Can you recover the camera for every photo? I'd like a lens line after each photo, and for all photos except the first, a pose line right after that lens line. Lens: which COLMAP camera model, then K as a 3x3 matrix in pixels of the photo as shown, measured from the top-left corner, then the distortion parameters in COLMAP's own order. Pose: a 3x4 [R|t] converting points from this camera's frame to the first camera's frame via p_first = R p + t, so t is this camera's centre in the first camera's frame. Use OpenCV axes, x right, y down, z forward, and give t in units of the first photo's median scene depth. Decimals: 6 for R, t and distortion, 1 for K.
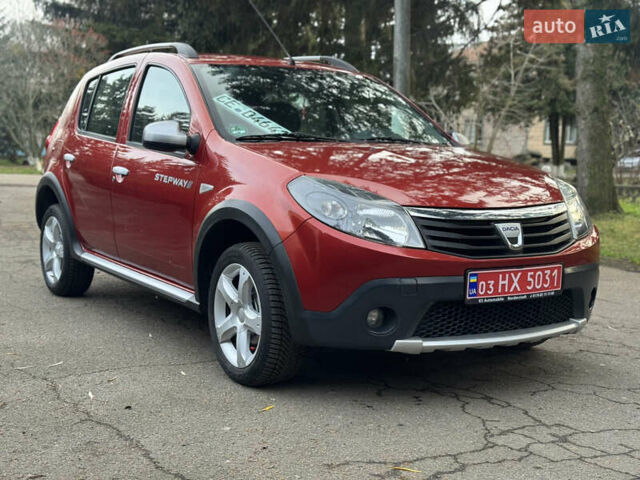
lens RADIAL K [[901.1, 0, 320.0], [0, 901.1, 240.0], [0, 0, 1]] dist [0.235202, -0.651160]
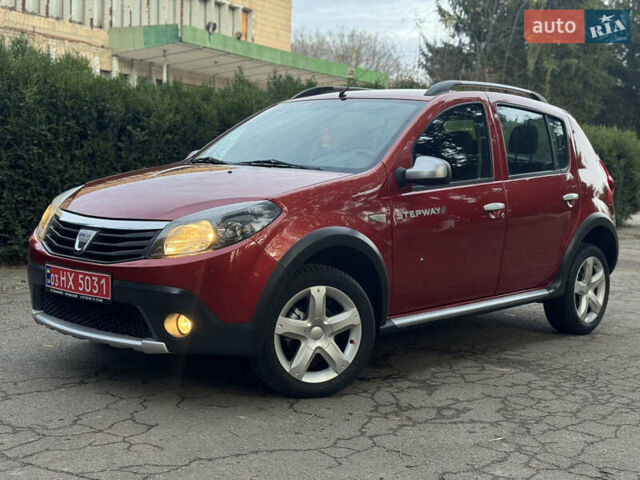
lens RADIAL K [[901.1, 0, 320.0], [0, 901.1, 240.0], [0, 0, 1]] dist [0.235202, -0.651160]
pose [[0.240448, 0.073837, -0.967849, 1.312949], [-0.132202, 0.990302, 0.042706, -0.088419], [0.961617, 0.117683, 0.247878, 0.957501]]
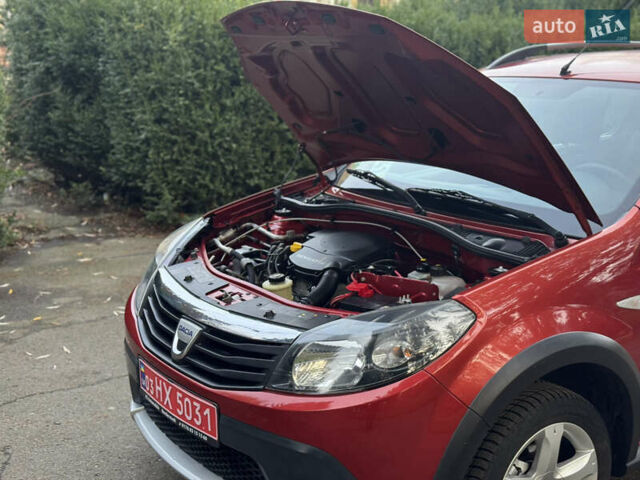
lens RADIAL K [[901.1, 0, 320.0], [0, 901.1, 240.0], [0, 0, 1]] dist [0.235202, -0.651160]
pose [[0.048974, 0.197067, -0.979166, 0.917063], [-0.112226, 0.975220, 0.190660, -0.237319], [0.992475, 0.100550, 0.069876, 1.006735]]
